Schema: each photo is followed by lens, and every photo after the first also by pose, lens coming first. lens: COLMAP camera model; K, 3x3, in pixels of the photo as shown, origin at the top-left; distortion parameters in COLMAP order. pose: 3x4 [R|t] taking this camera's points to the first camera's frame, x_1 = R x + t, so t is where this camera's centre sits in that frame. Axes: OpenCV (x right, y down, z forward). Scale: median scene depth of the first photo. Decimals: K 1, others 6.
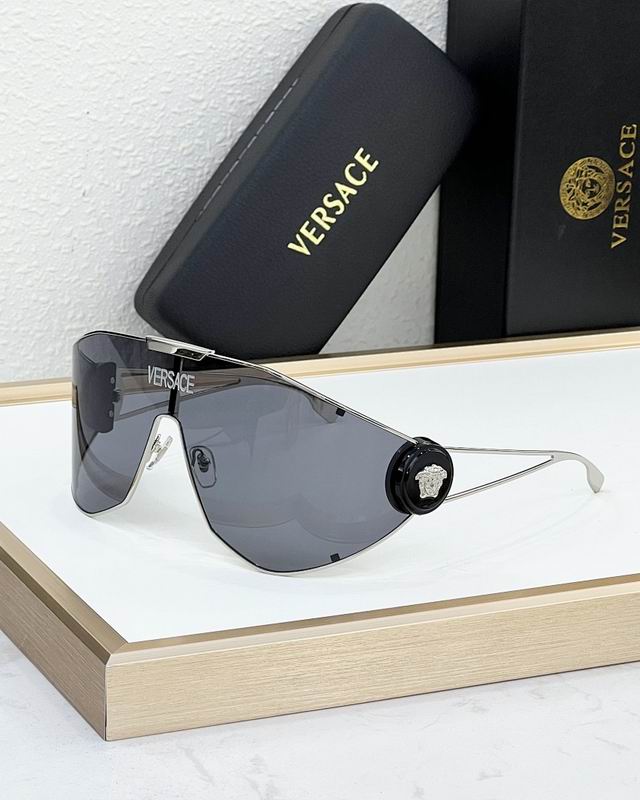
lens RADIAL K [[2606.0, 0, 321.3], [0, 2606.0, 399.4], [0, 0, 1]] dist [0.024373, 0.000000]
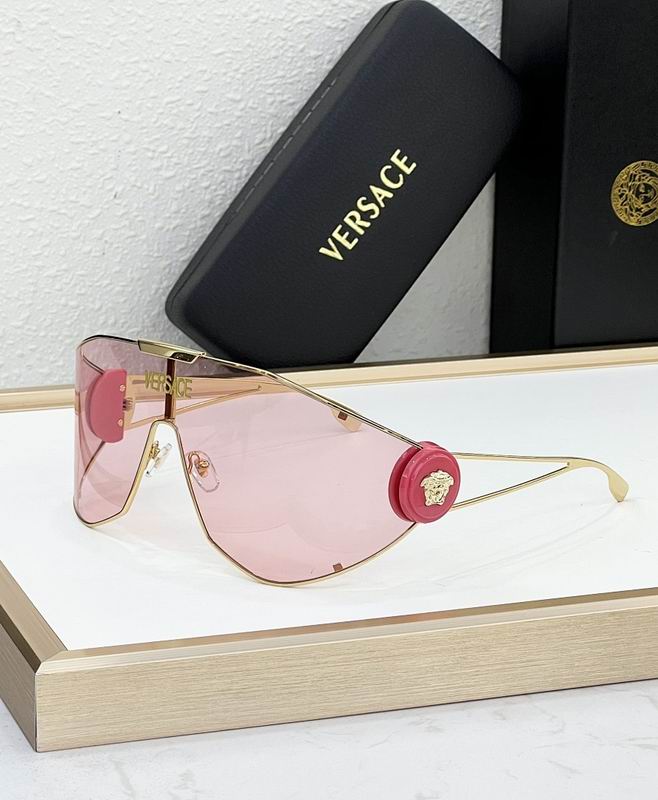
lens RADIAL K [[2696.3, 0, 320.9], [0, 2696.3, 394.0], [0, 0, 1]] dist [0.029209, 0.000000]
pose [[0.996015, 0.012294, -0.088335, 0.074667], [-0.013362, 0.999845, -0.011506, 0.005575], [0.088180, 0.012640, 0.996024, 0.006319]]
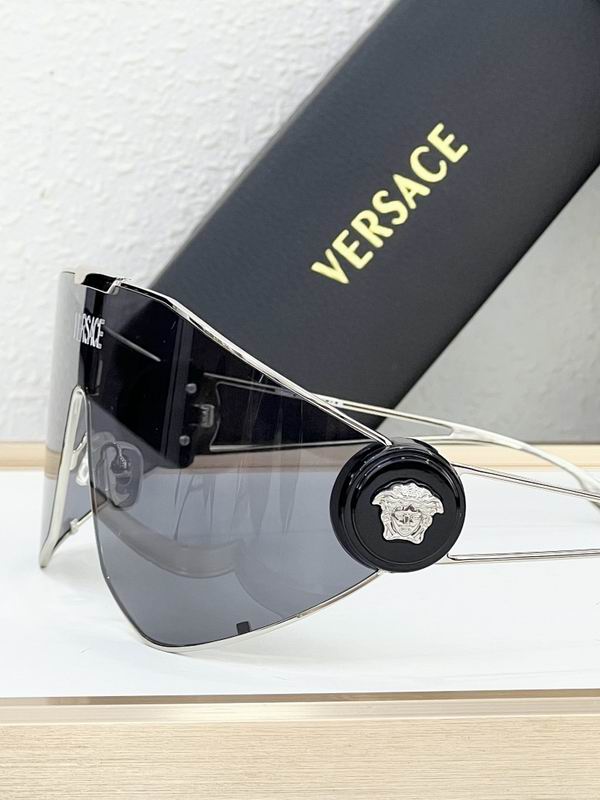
lens RADIAL K [[3052.0, 0, 301.9], [0, 3052.0, 401.4], [0, 0, 1]] dist [-0.112077, 0.000000]
pose [[0.966176, 0.035837, -0.255380, 0.174146], [-0.071177, 0.988888, -0.130516, 0.070875], [0.247865, 0.144279, 0.957991, 0.273901]]
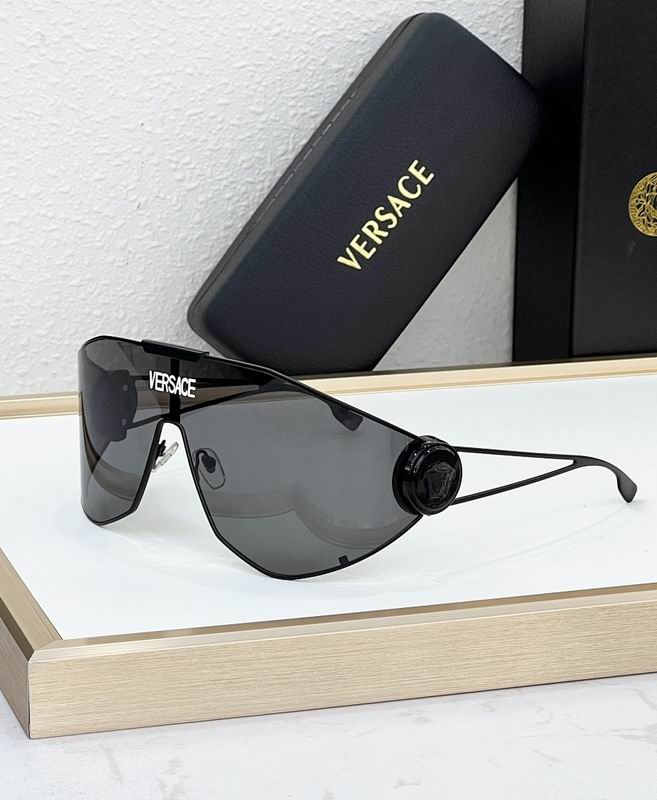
lens RADIAL K [[2696.3, 0, 327.6], [0, 2696.3, 401.9], [0, 0, 1]] dist [0.029209, 0.000000]
pose [[0.992813, 0.013007, -0.118965, 0.101905], [-0.015782, 0.999624, -0.022407, 0.016736], [0.118629, 0.024123, 0.992646, -0.003051]]
